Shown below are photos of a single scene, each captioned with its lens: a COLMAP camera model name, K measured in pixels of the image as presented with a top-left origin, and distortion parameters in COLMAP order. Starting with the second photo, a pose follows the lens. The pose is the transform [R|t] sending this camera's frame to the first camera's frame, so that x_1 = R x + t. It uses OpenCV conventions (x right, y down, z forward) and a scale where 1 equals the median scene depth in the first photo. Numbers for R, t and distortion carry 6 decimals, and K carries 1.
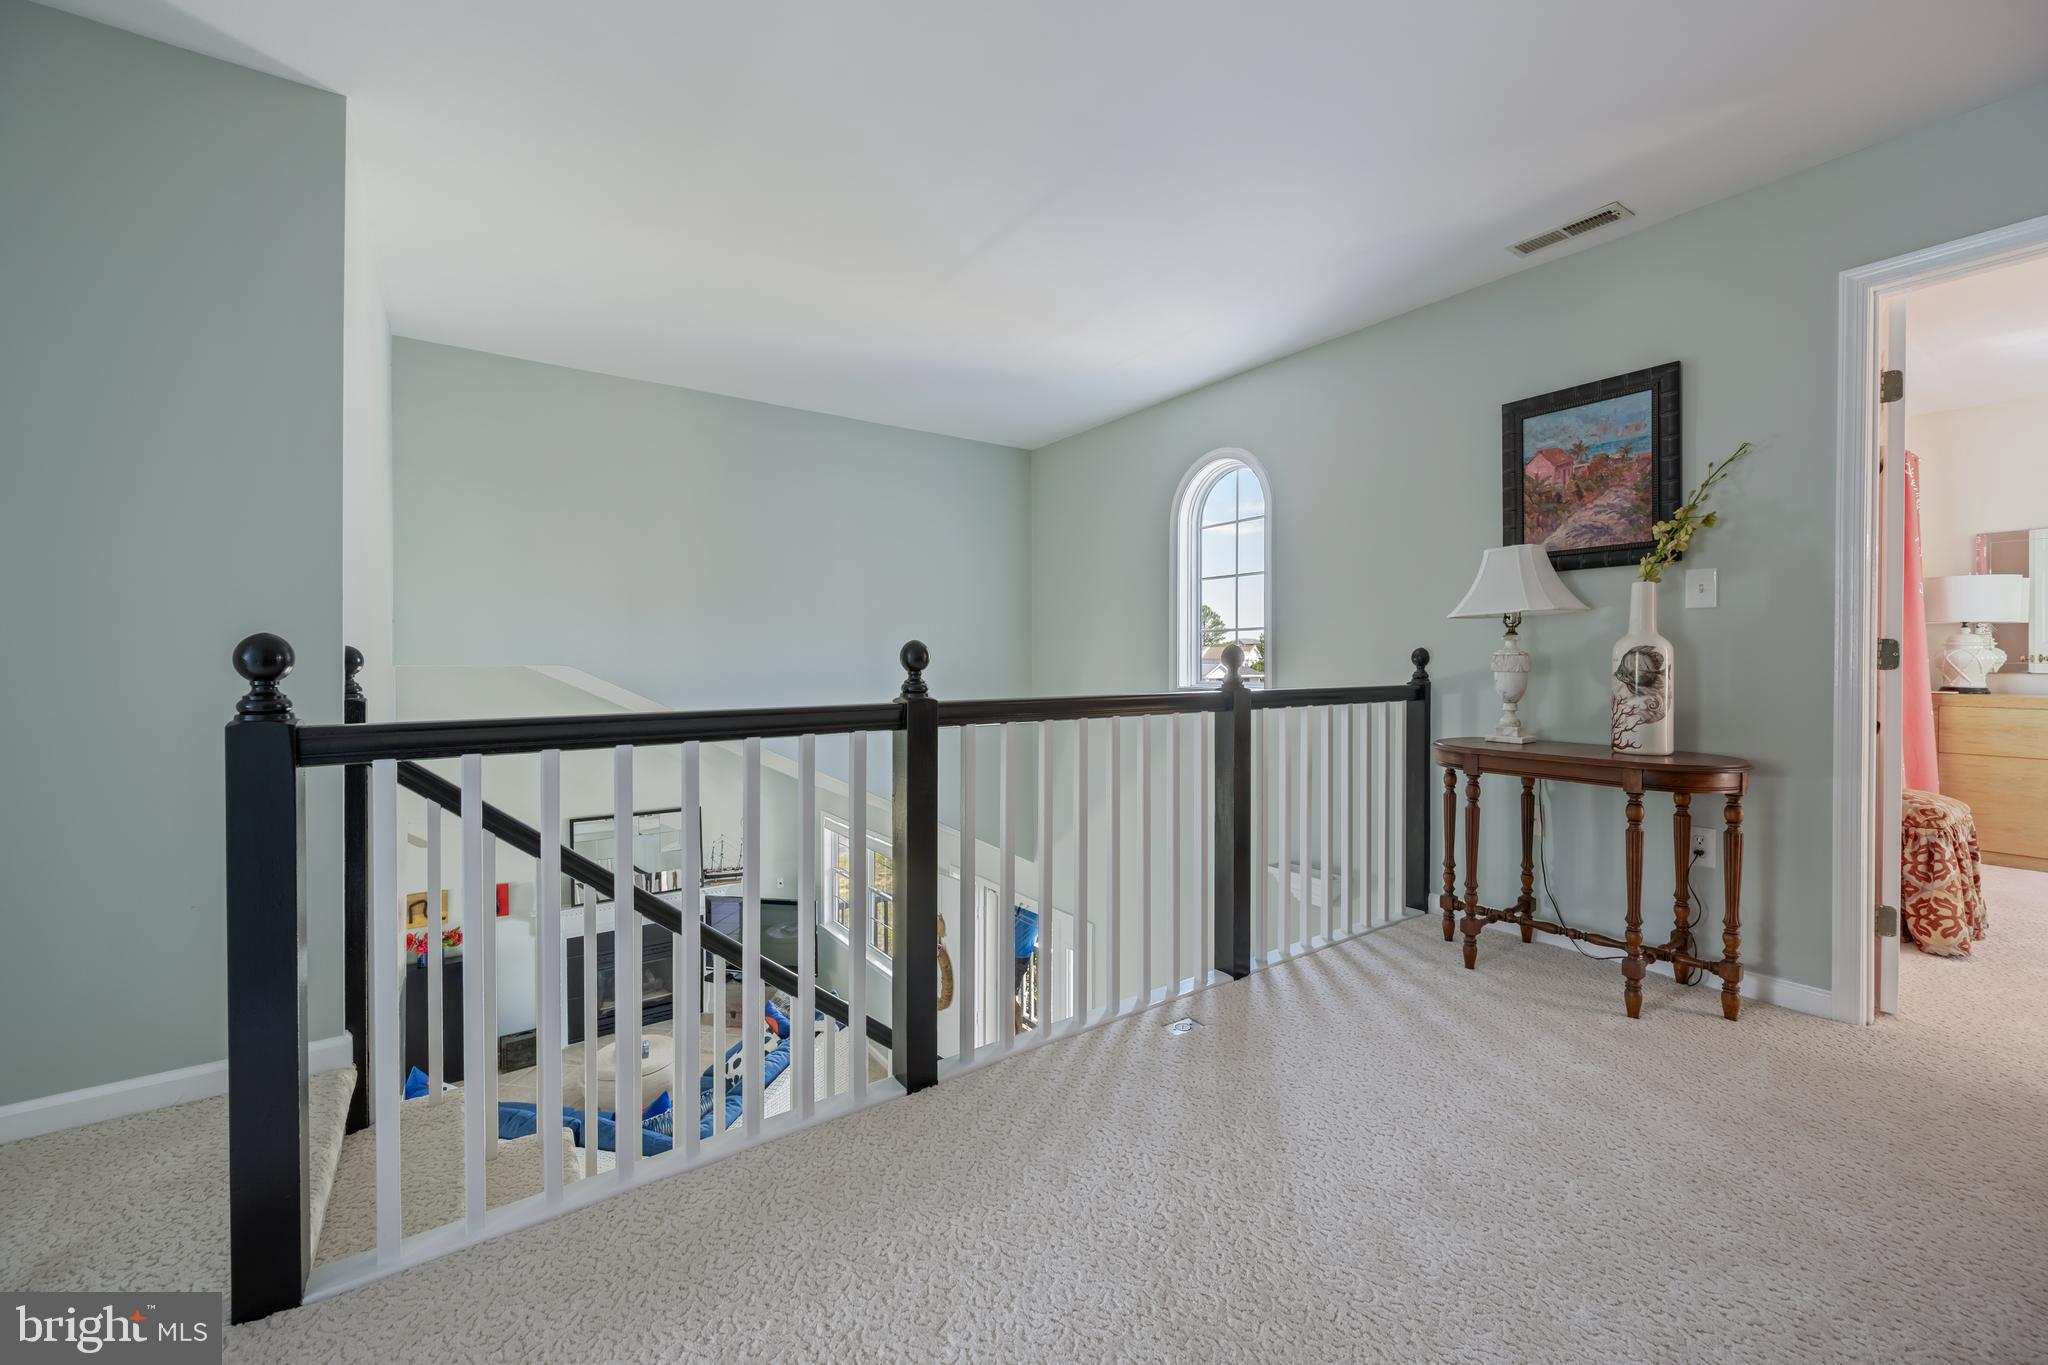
lens RADIAL K [[804.1, 0, 1023.3], [0, 804.1, 667.9], [0, 0, 1]] dist [0.006335, -0.000720]
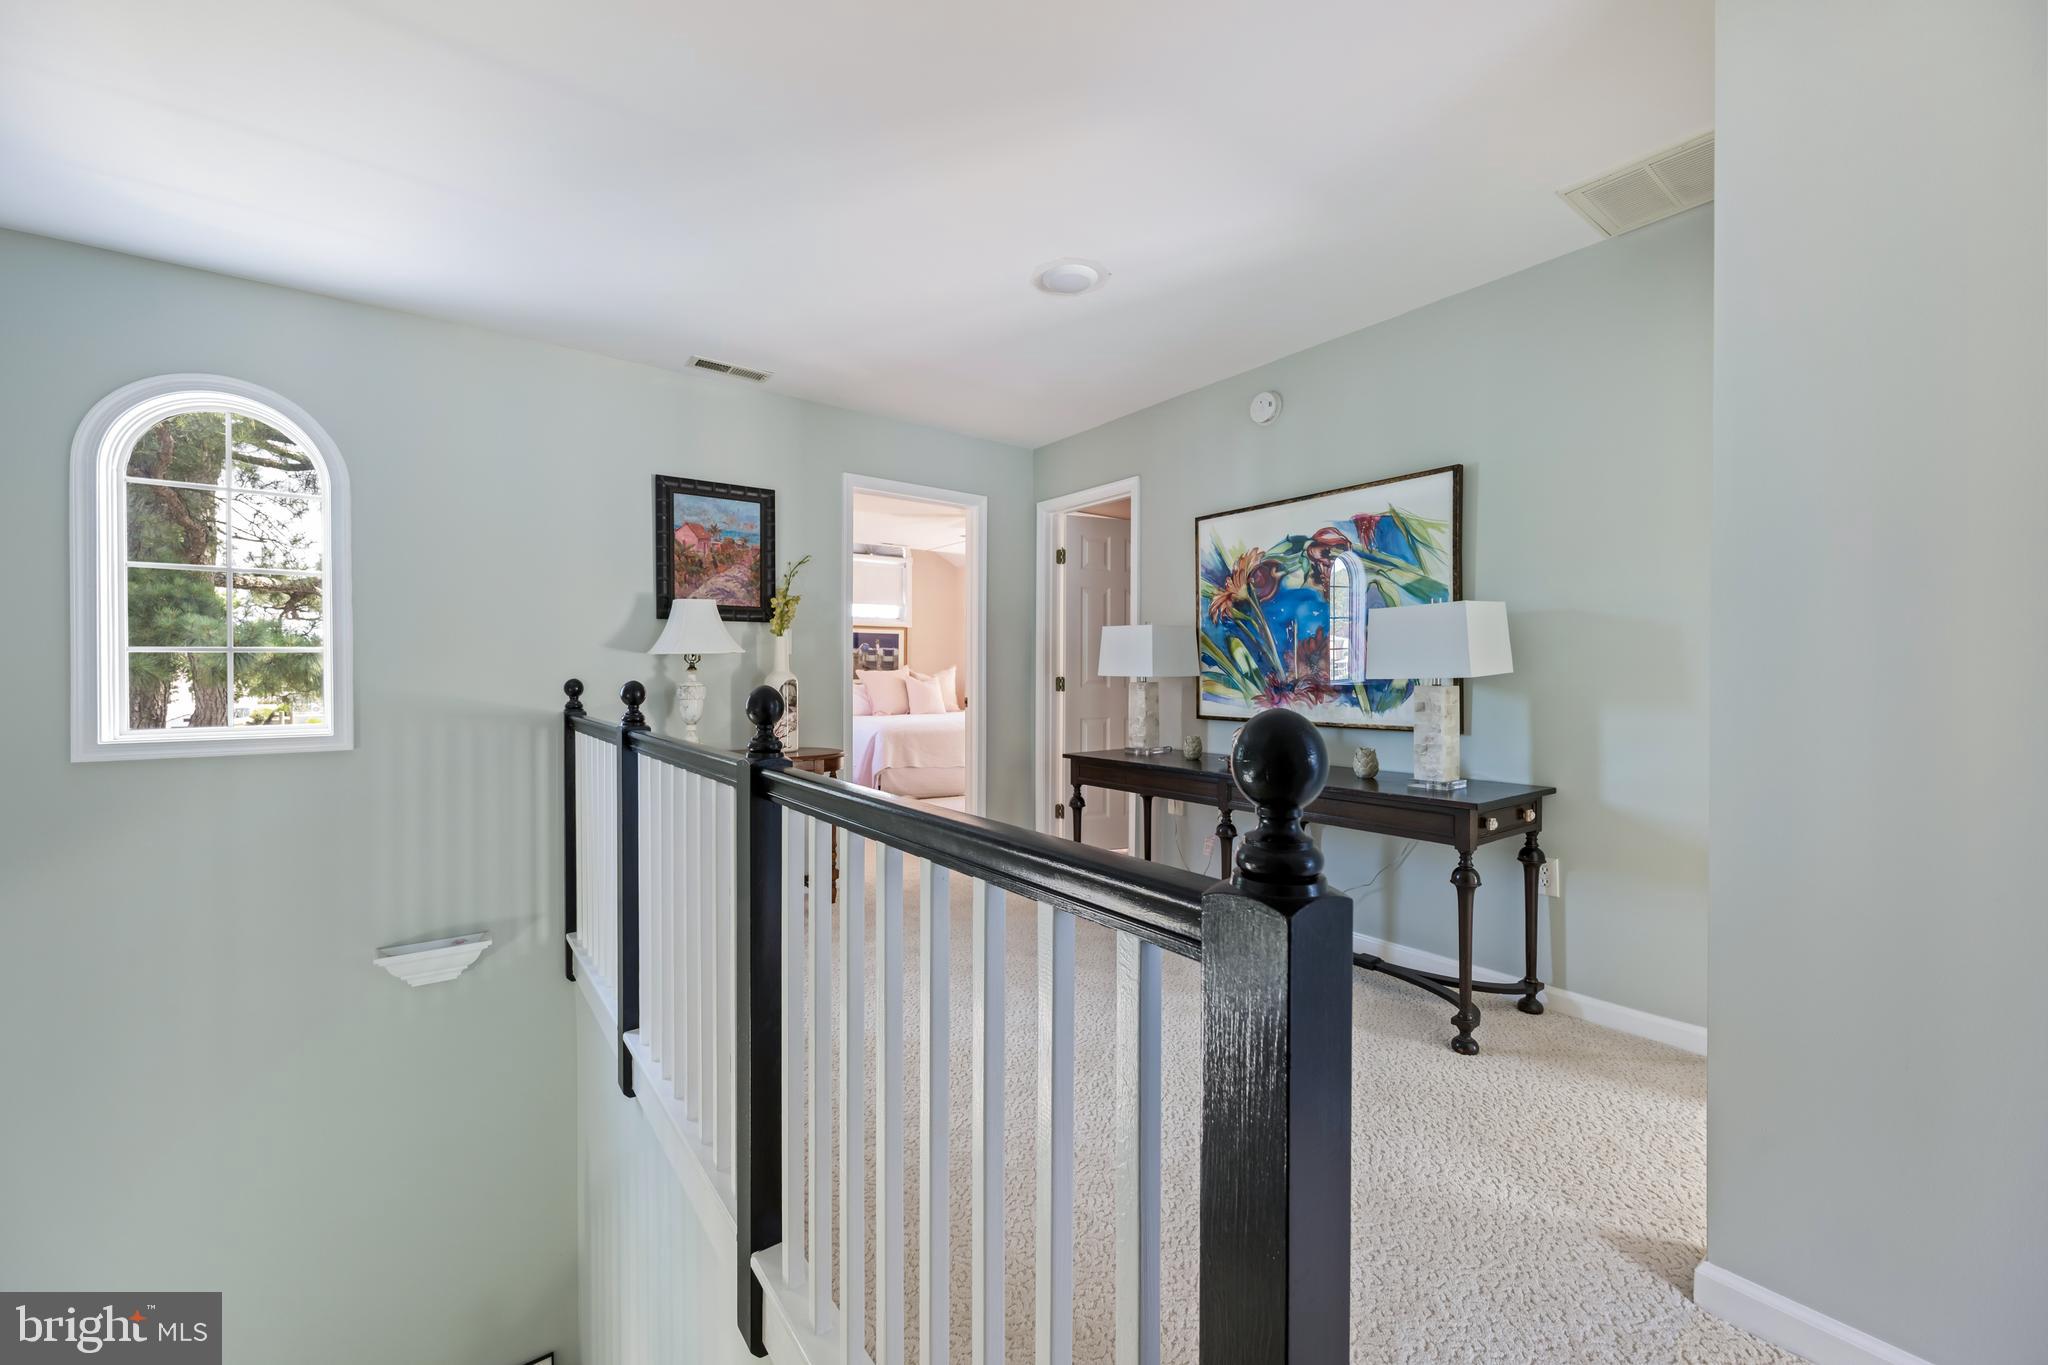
lens RADIAL K [[804.1, 0, 1023.6], [0, 804.1, 680.8], [0, 0, 1]] dist [0.006335, -0.000720]
pose [[-0.024281, -0.004827, 0.999694, -0.649265], [0.012561, 0.999908, 0.005133, -0.024026], [-0.999626, 0.012682, -0.024218, 0.530090]]
